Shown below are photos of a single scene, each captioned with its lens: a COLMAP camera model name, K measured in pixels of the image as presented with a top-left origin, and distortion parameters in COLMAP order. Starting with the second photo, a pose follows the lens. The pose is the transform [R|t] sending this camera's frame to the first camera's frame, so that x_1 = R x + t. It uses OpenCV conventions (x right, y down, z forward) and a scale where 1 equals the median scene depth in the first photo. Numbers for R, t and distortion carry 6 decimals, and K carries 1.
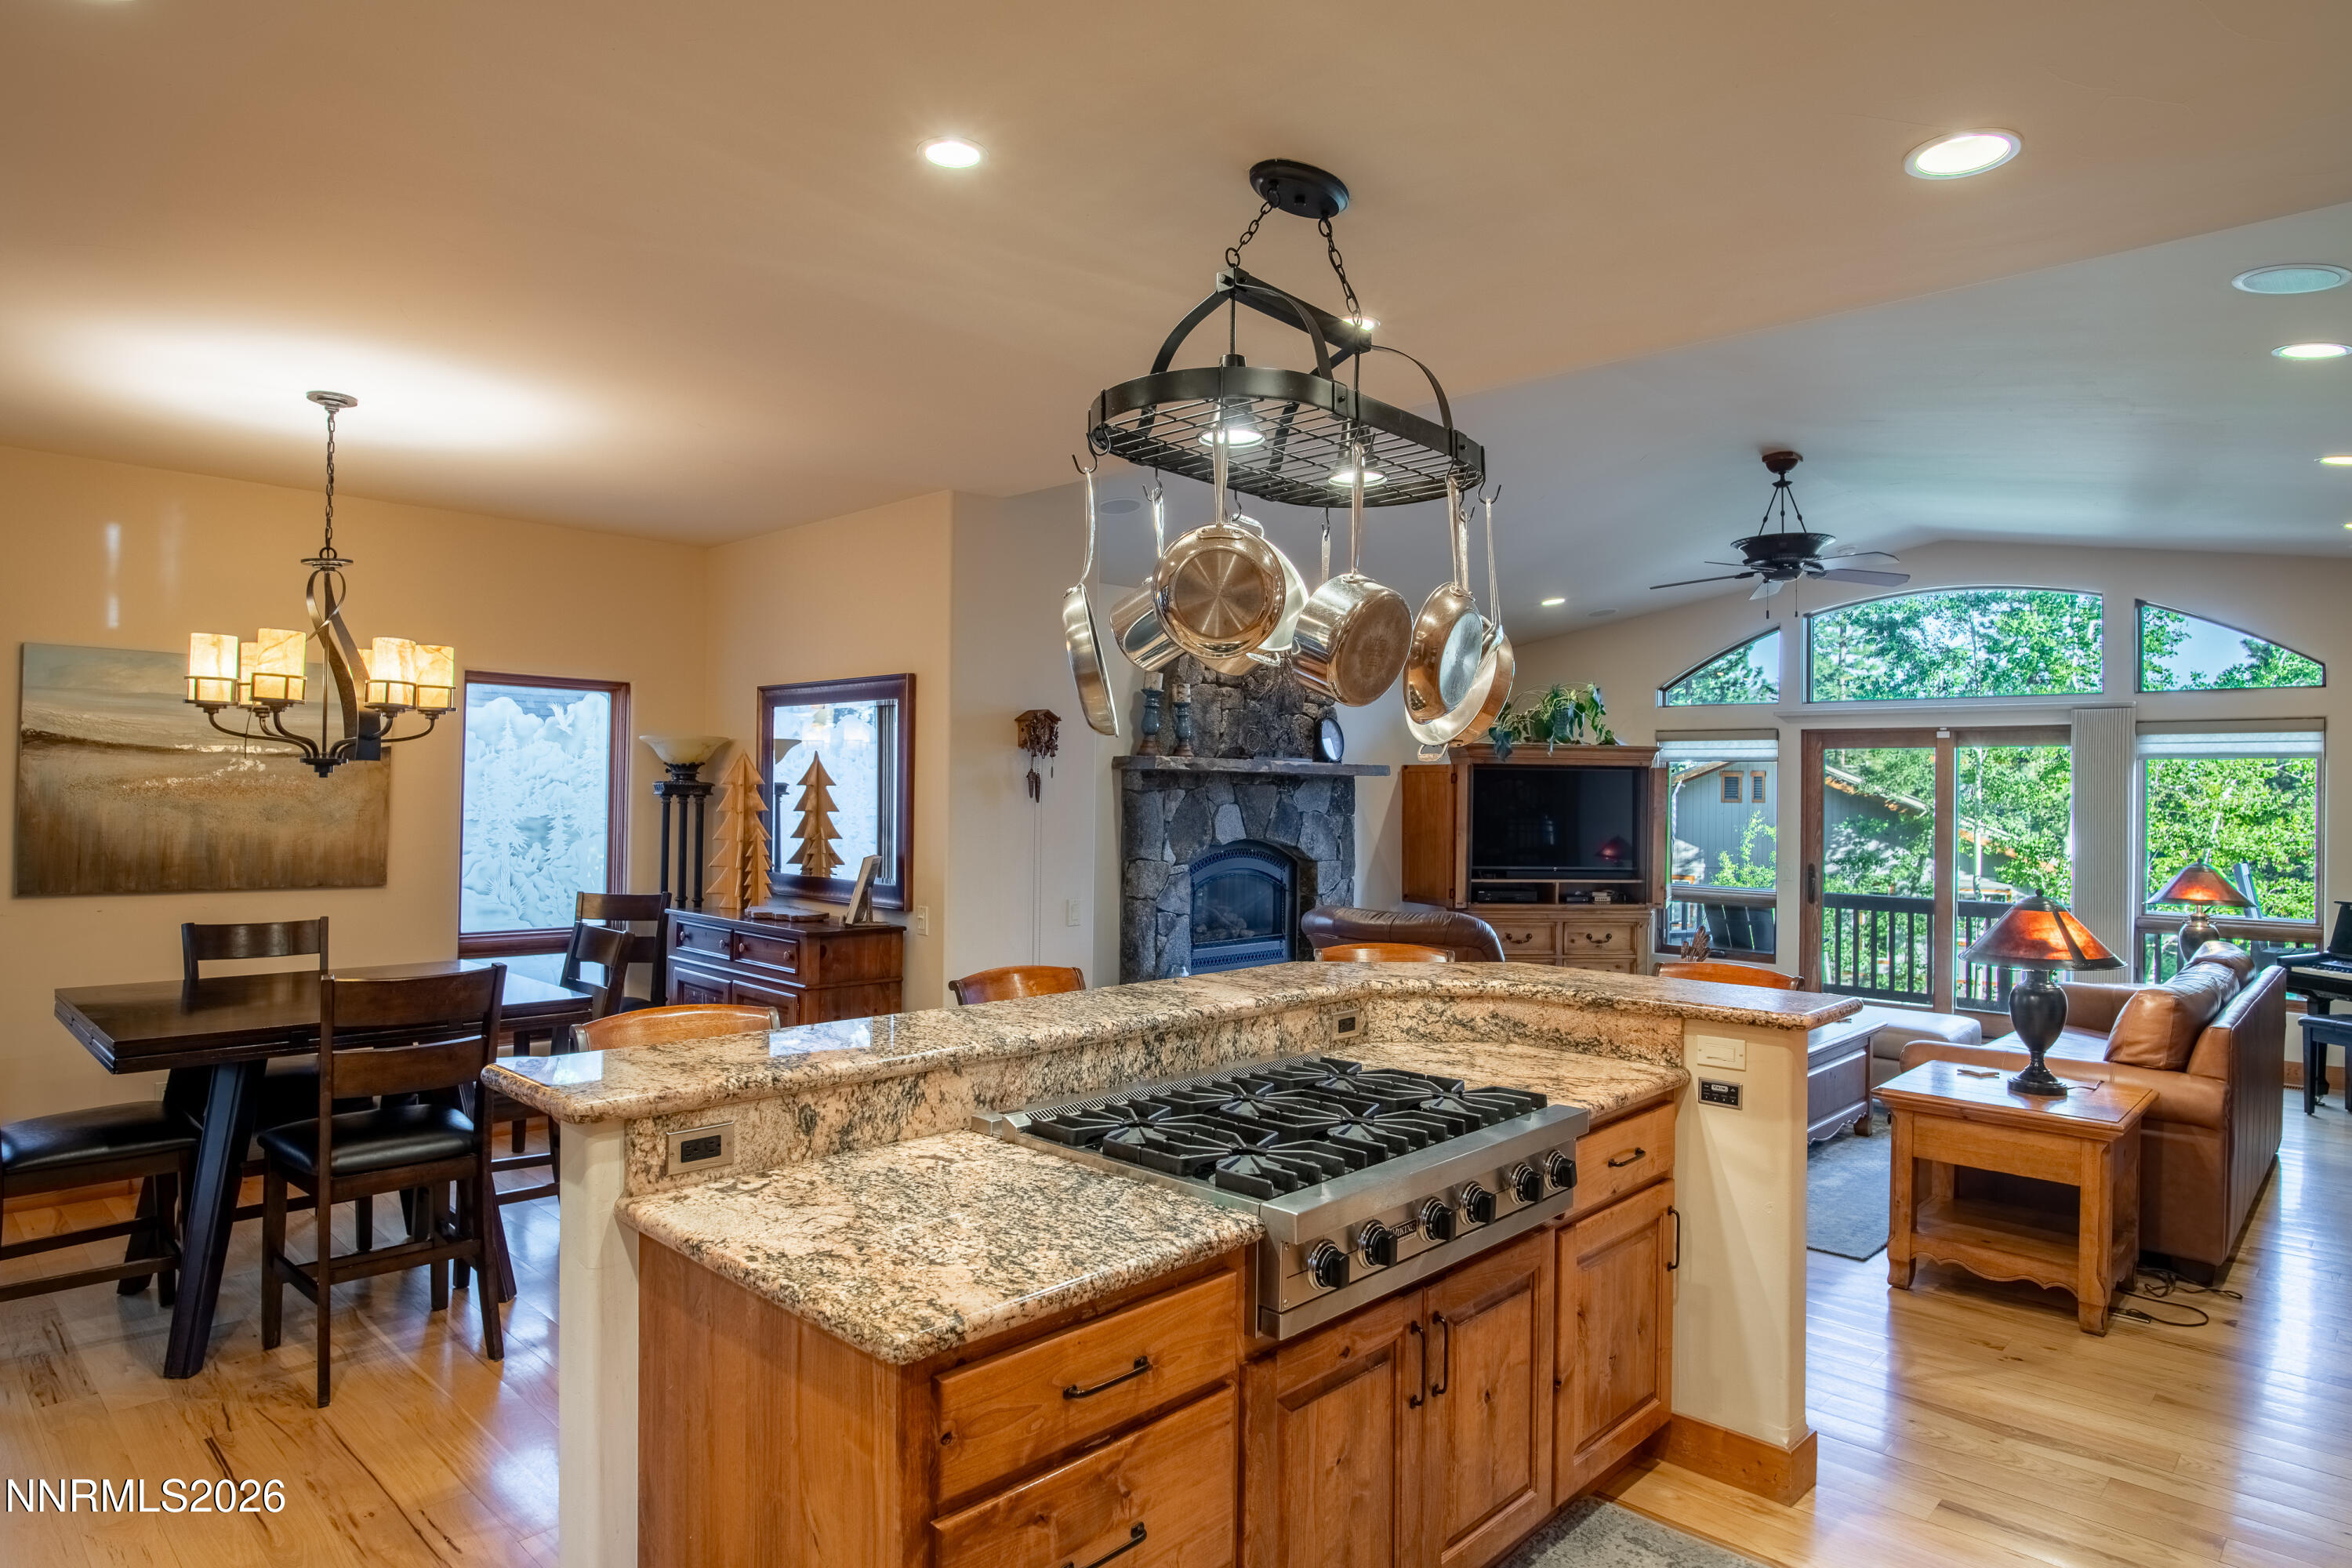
lens RADIAL K [[1324.6, 0, 1190.1], [0, 1324.6, 780.6], [0, 0, 1]] dist [-0.011735, -0.001728]
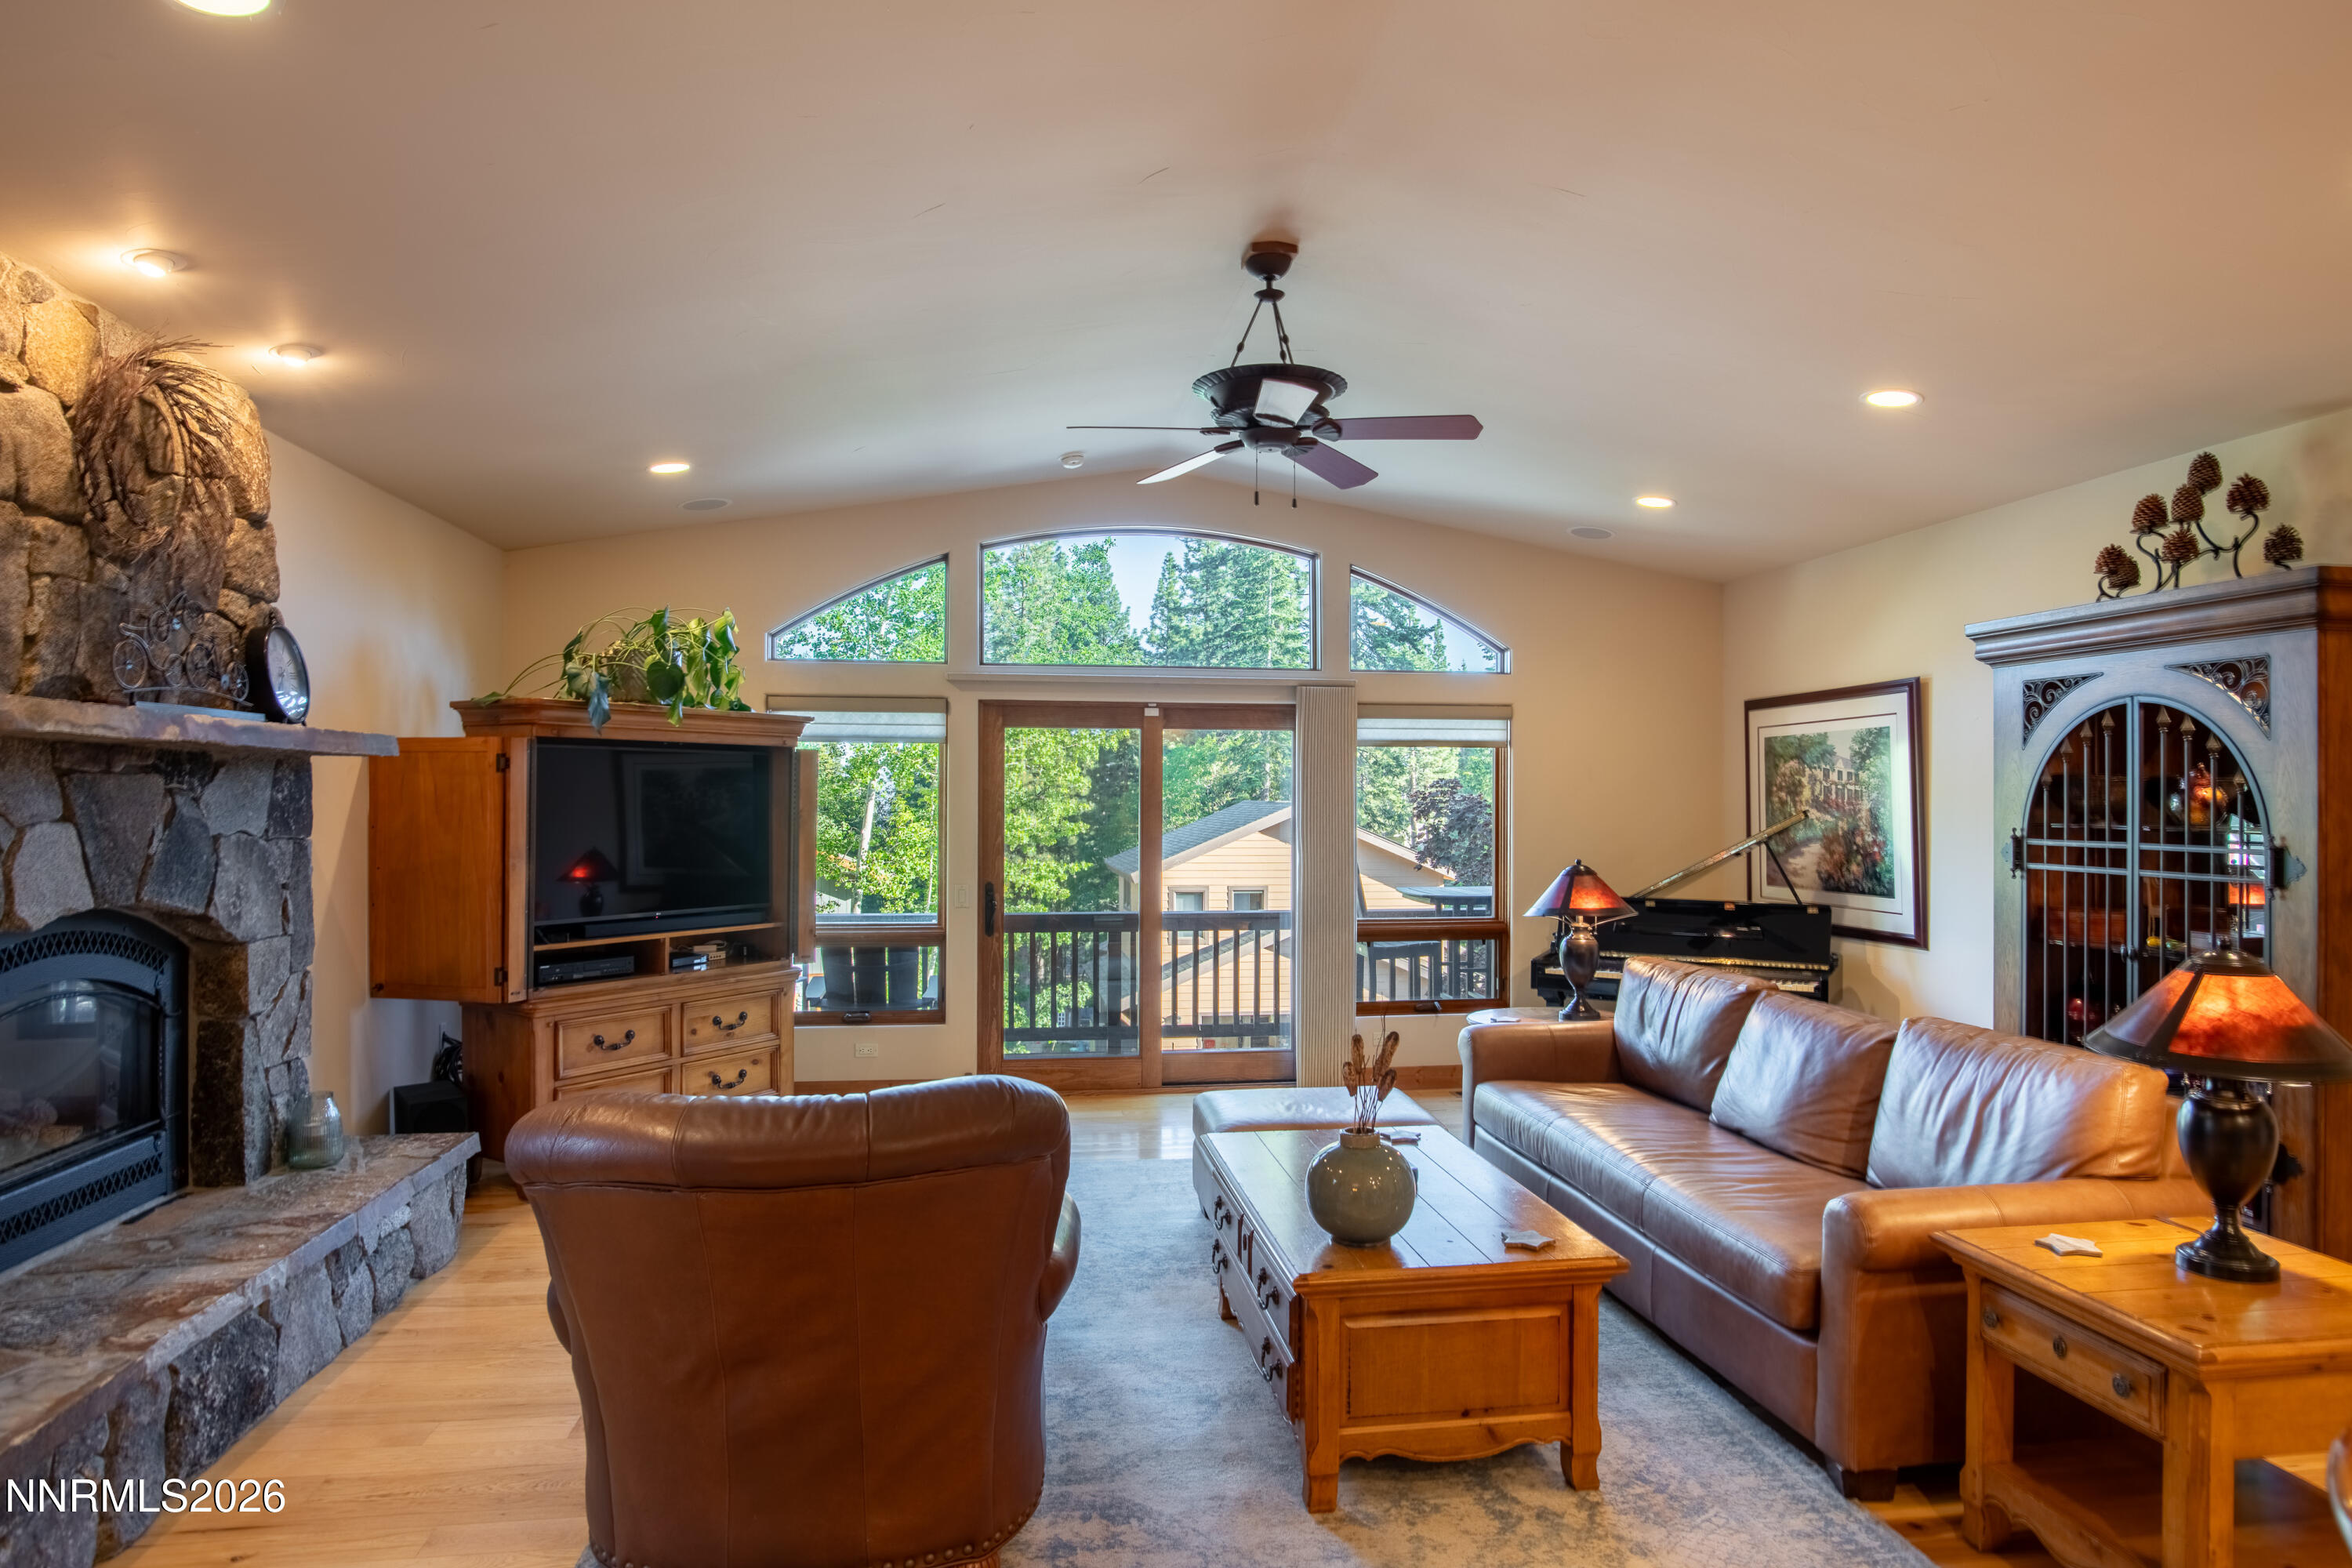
lens RADIAL K [[1375.2, 0, 1176.0], [0, 1375.2, 784.0], [0, 0, 1]] dist [-0.025909, 0.003003]
pose [[0.628043, -0.003762, 0.778170, -0.065903], [-0.001549, 0.999980, 0.006084, 0.003329], [-0.778177, -0.005026, 0.628025, 0.464554]]
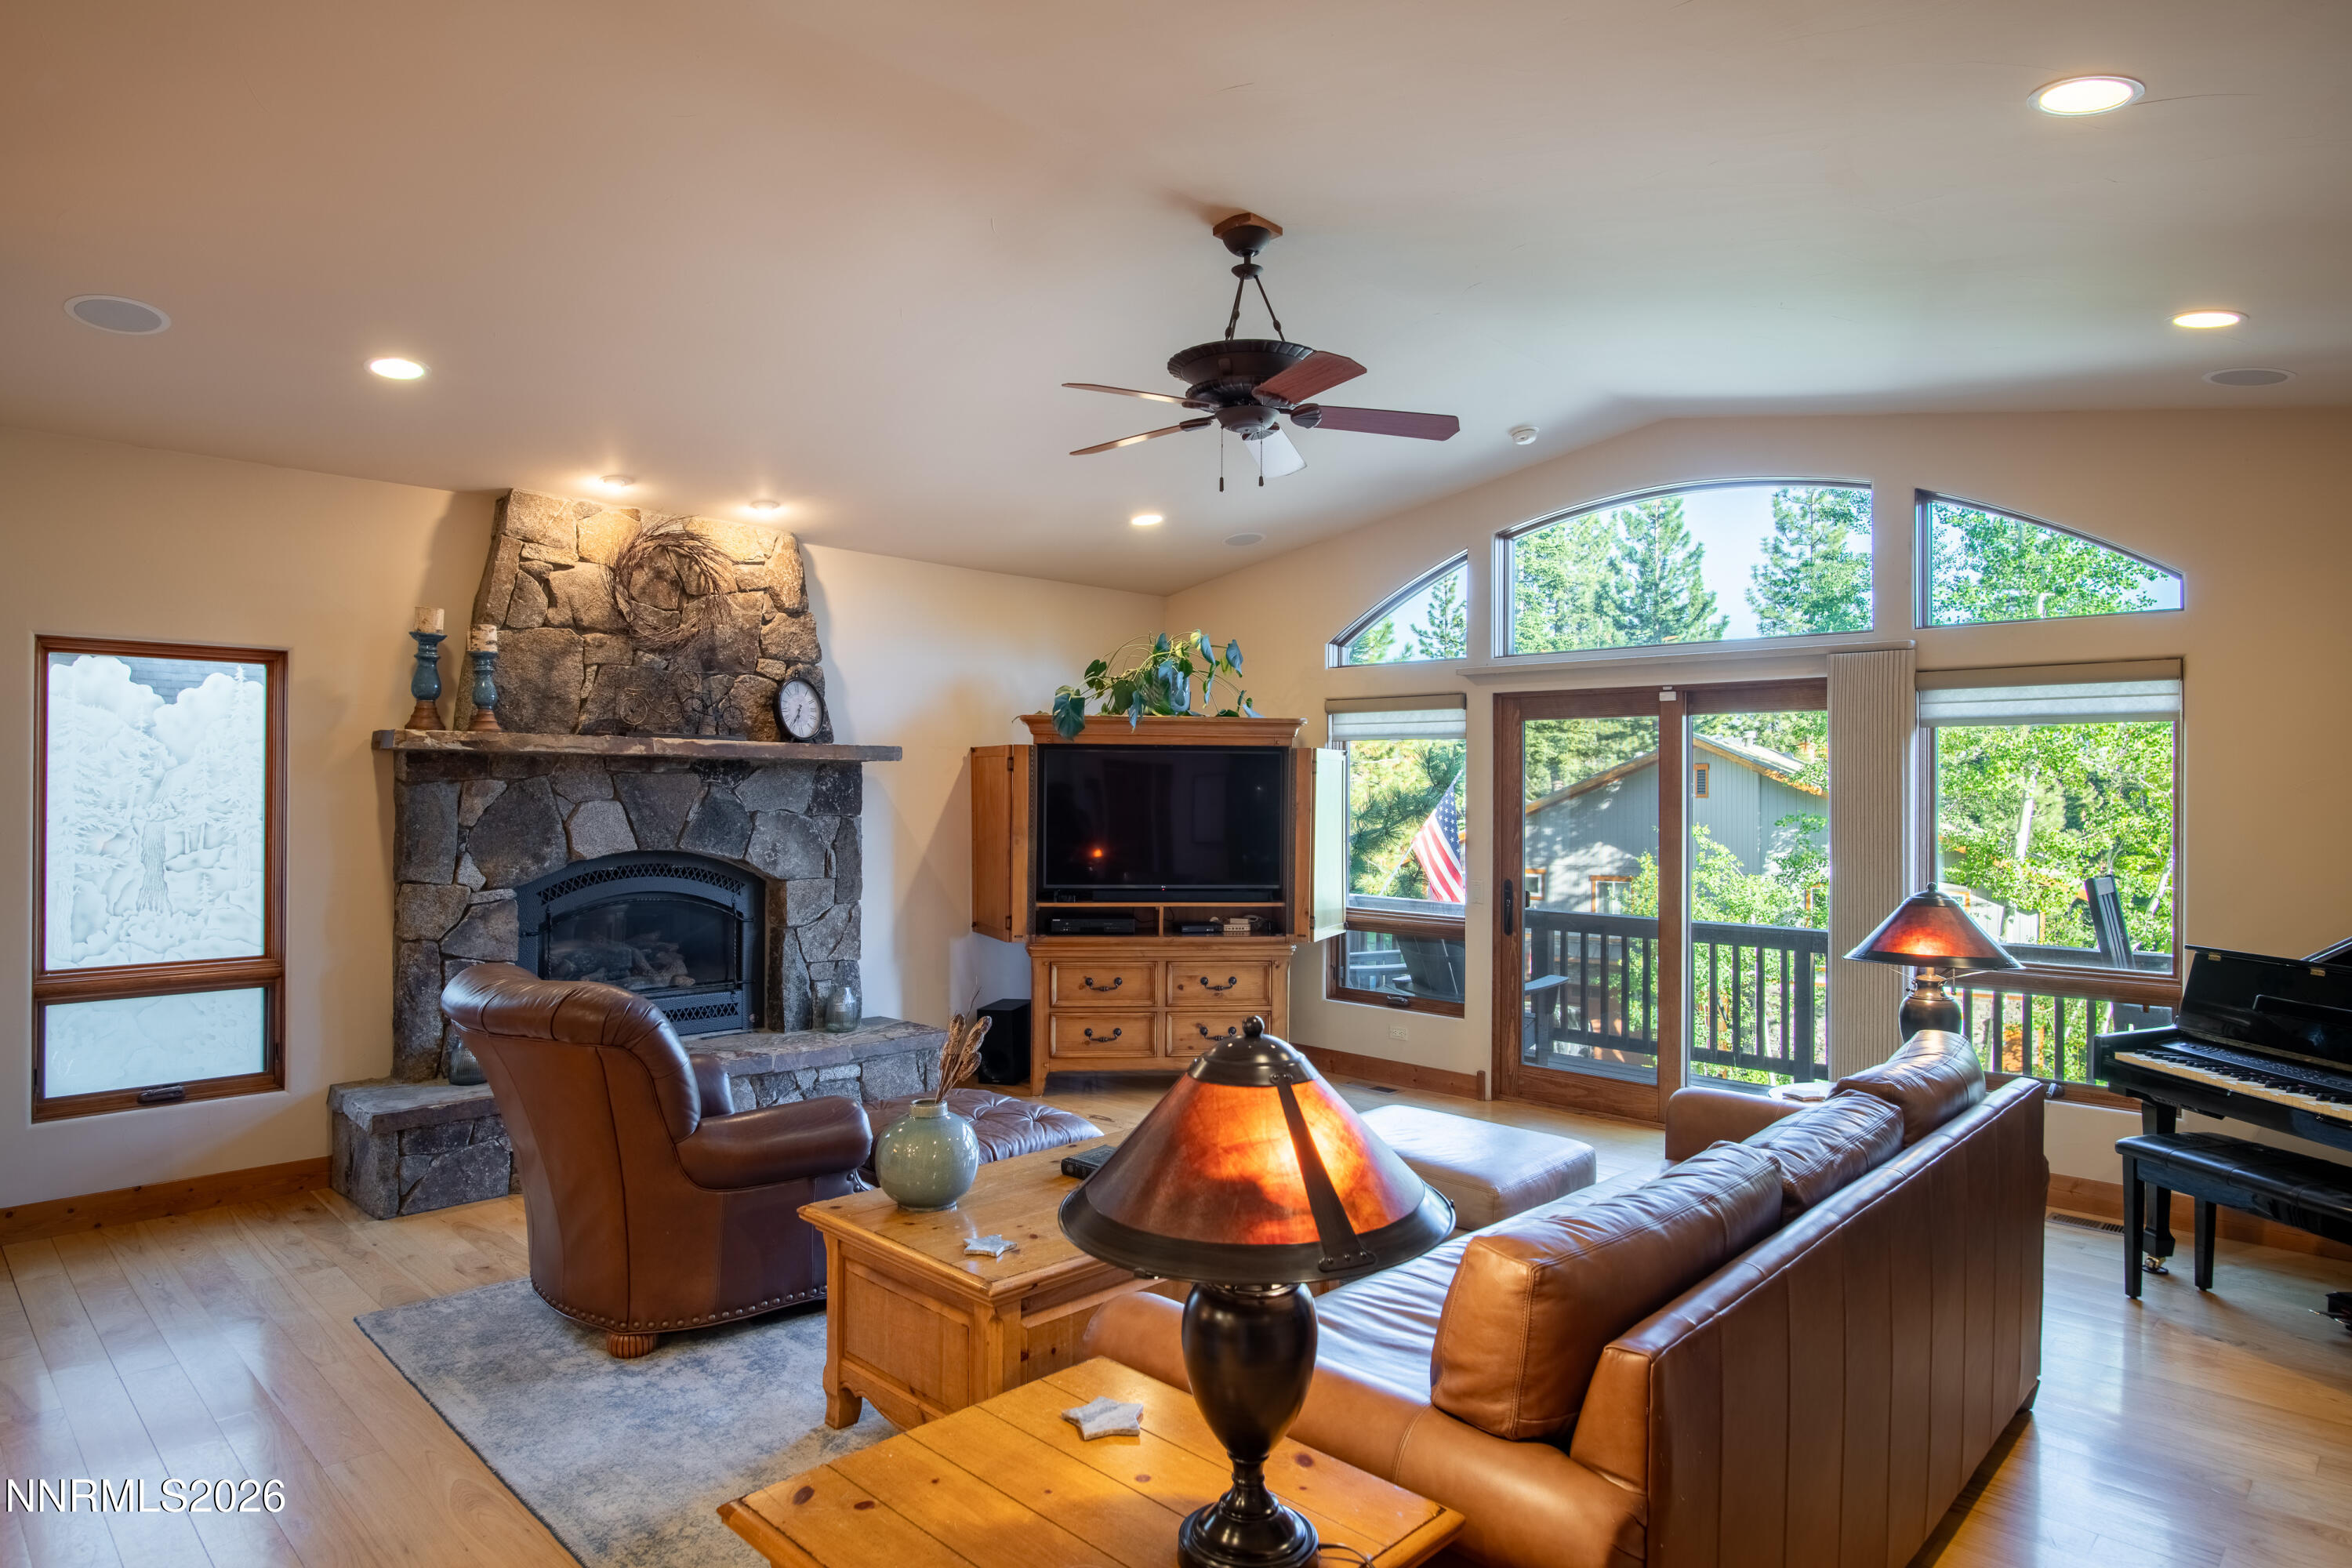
lens RADIAL K [[1341.3, 0, 1139.9], [0, 1341.3, 782.0], [0, 0, 1]] dist [-0.028229, 0.001483]
pose [[0.999629, -0.005701, -0.026628, 0.308423], [0.005762, 0.999981, 0.002229, 0.007319], [0.026615, -0.002381, 0.999643, 0.283633]]
